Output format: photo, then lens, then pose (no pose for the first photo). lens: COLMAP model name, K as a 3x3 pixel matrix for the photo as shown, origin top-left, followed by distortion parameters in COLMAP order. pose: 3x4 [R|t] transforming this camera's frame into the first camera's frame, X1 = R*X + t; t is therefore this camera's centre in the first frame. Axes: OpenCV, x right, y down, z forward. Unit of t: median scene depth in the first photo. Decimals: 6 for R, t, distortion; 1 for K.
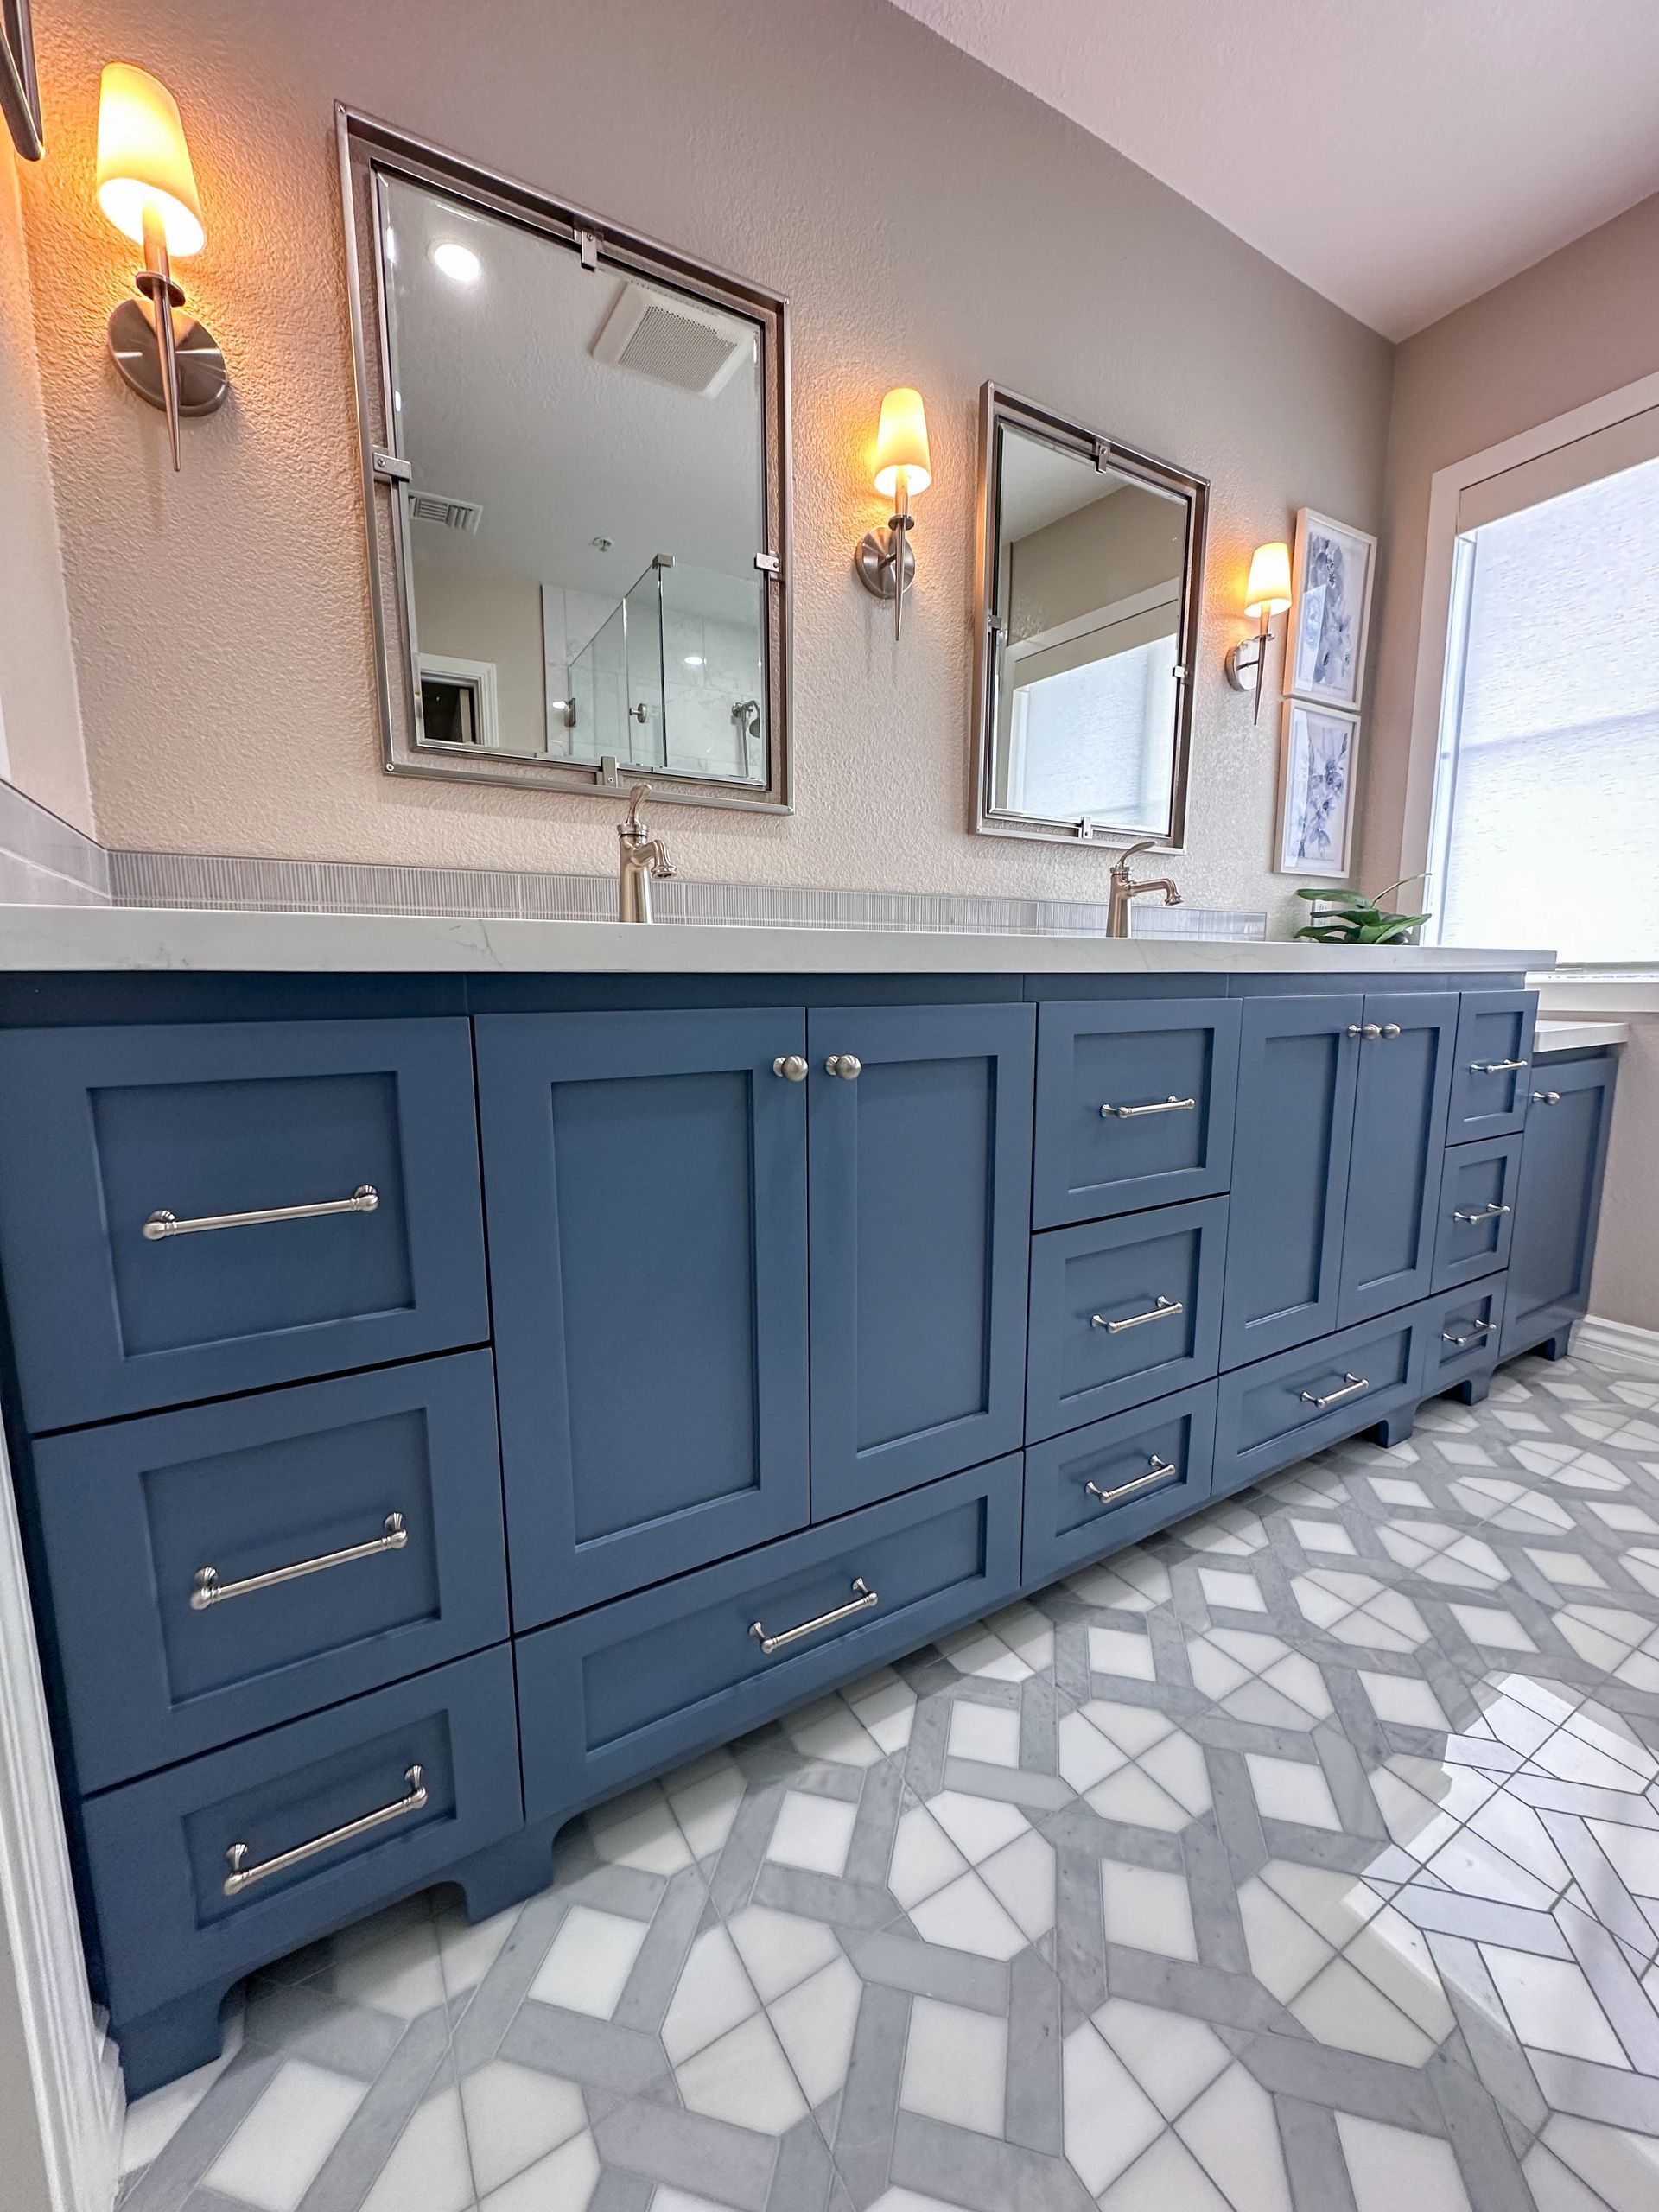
lens RADIAL K [[885.3, 0, 836.2], [0, 885.3, 1102.3], [0, 0, 1]] dist [-0.001523, 0.000033]
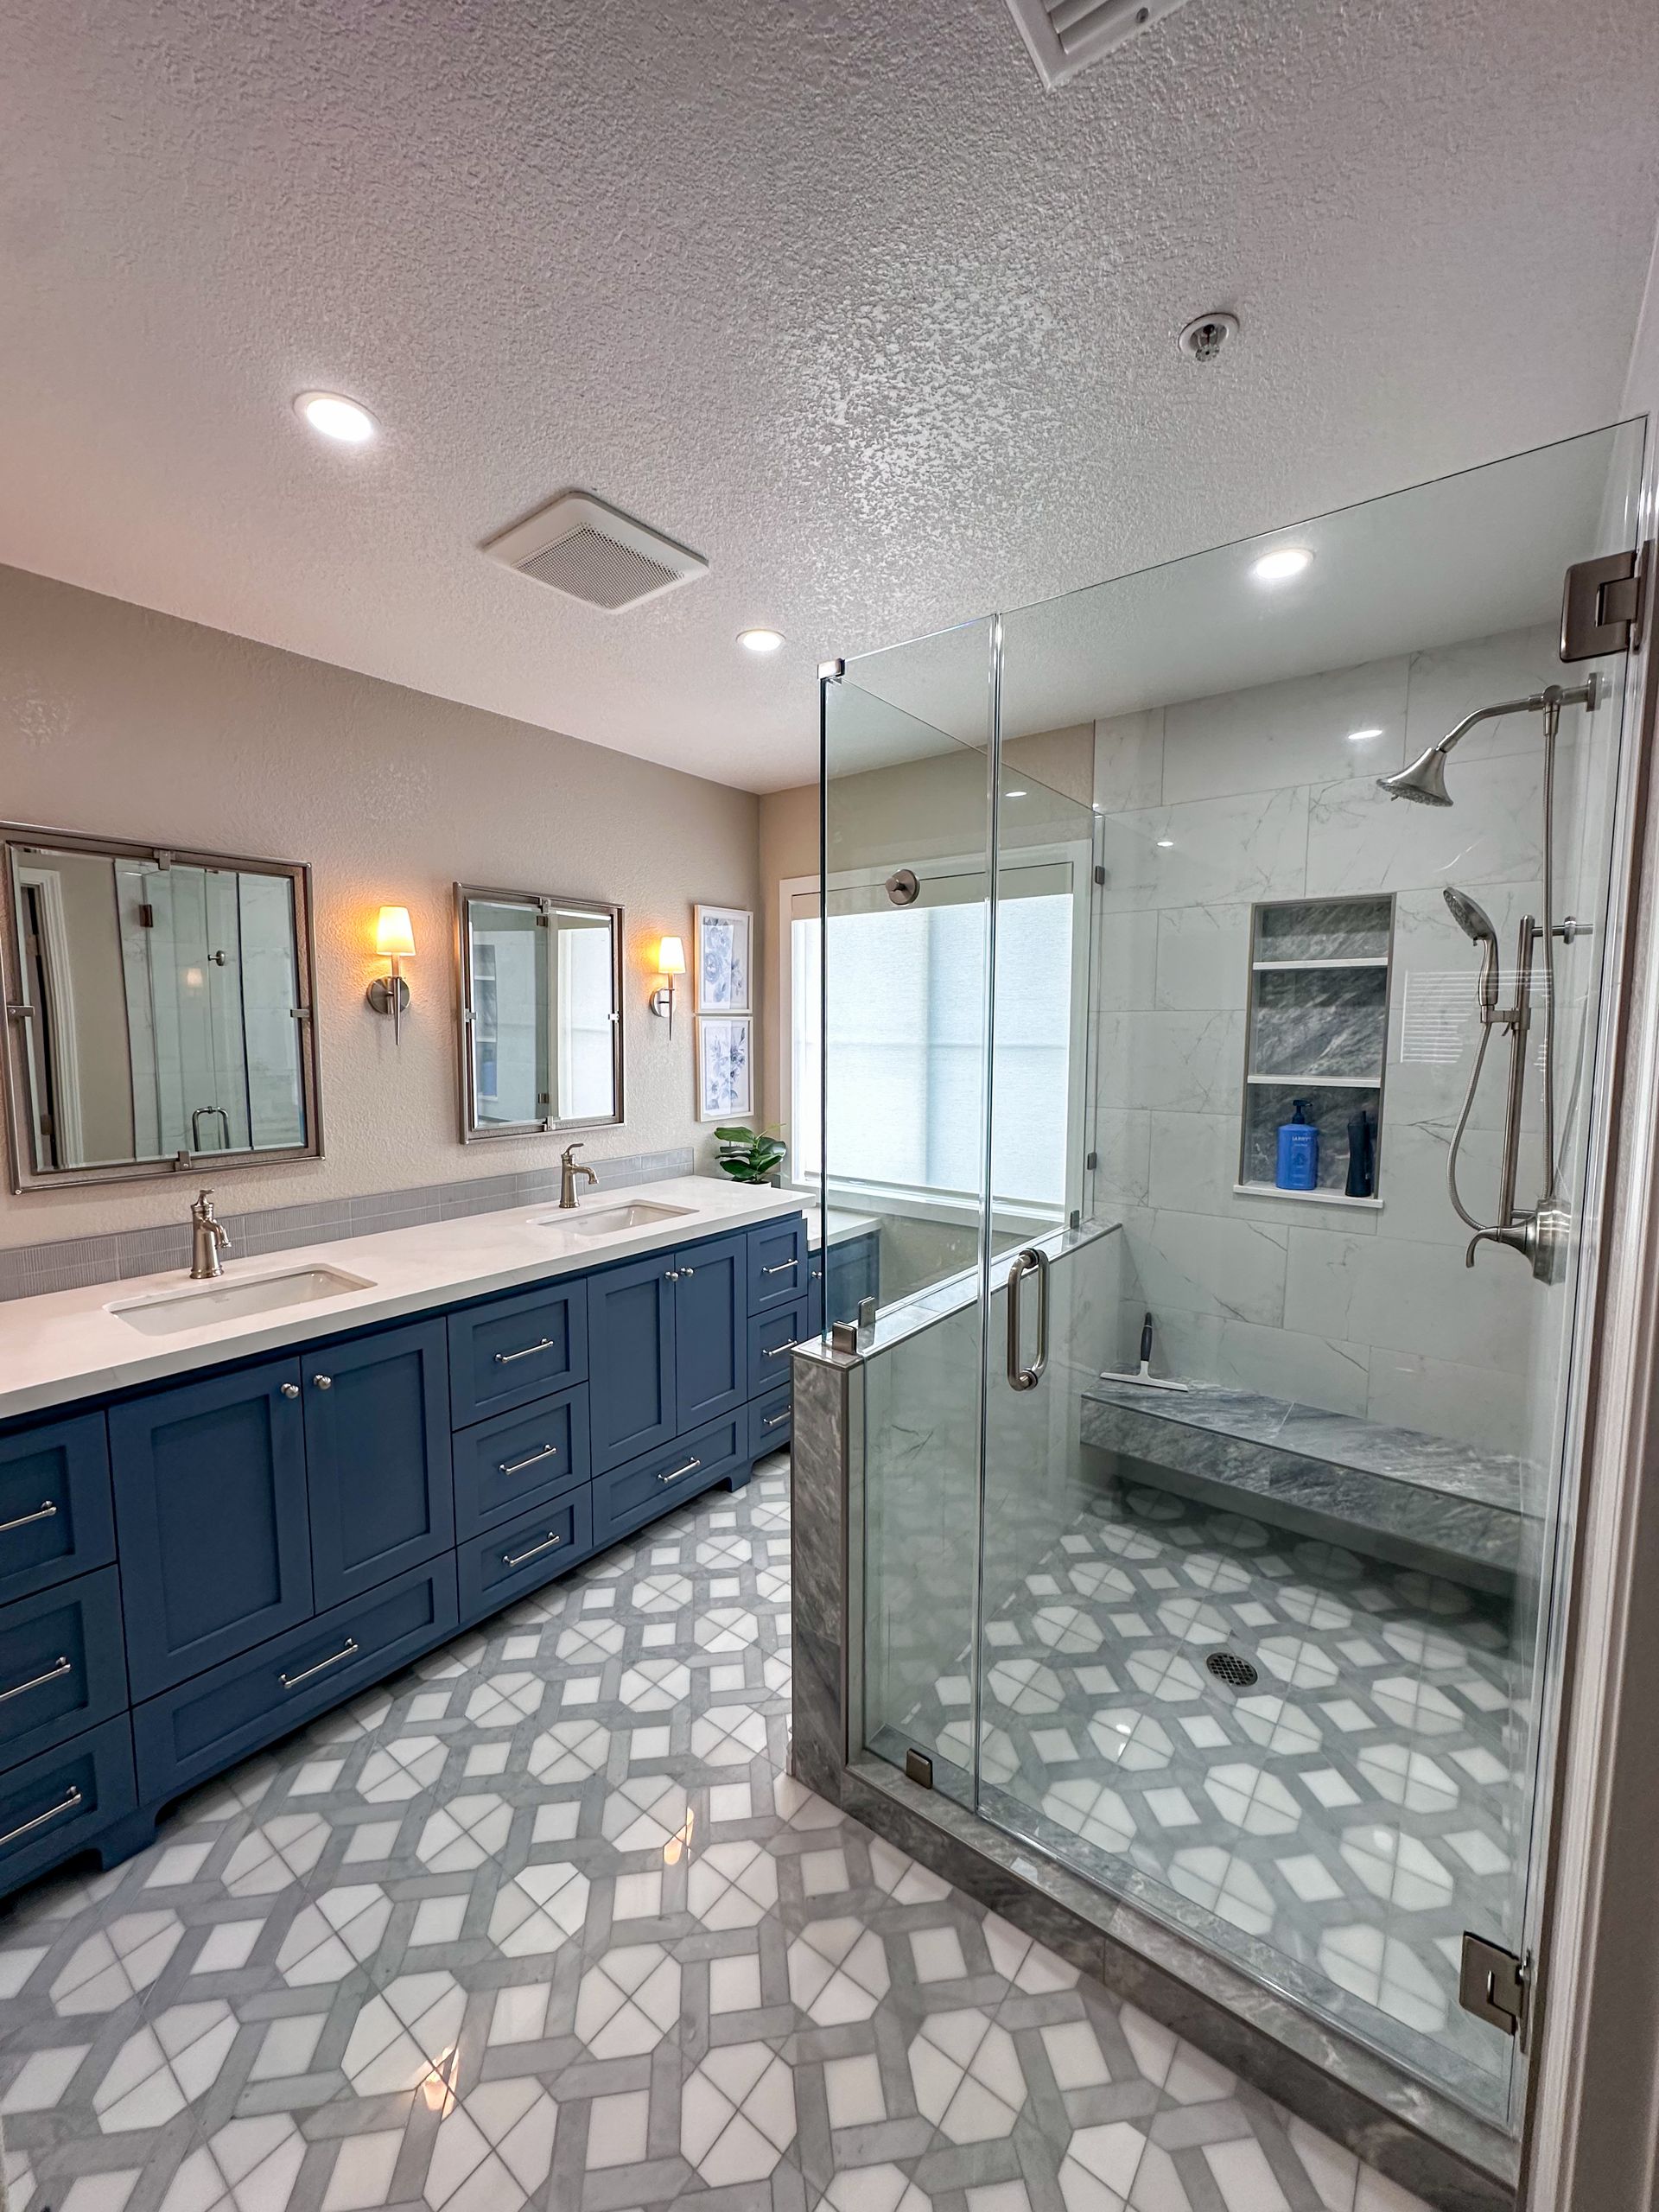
lens RADIAL K [[885.3, 0, 836.2], [0, 885.3, 1102.3], [0, 0, 1]] dist [-0.001523, 0.000033]
pose [[0.930958, -0.027365, 0.364098, 0.274365], [0.044858, 0.998205, -0.039673, -0.390331], [-0.362359, 0.053267, 0.930515, -0.965265]]
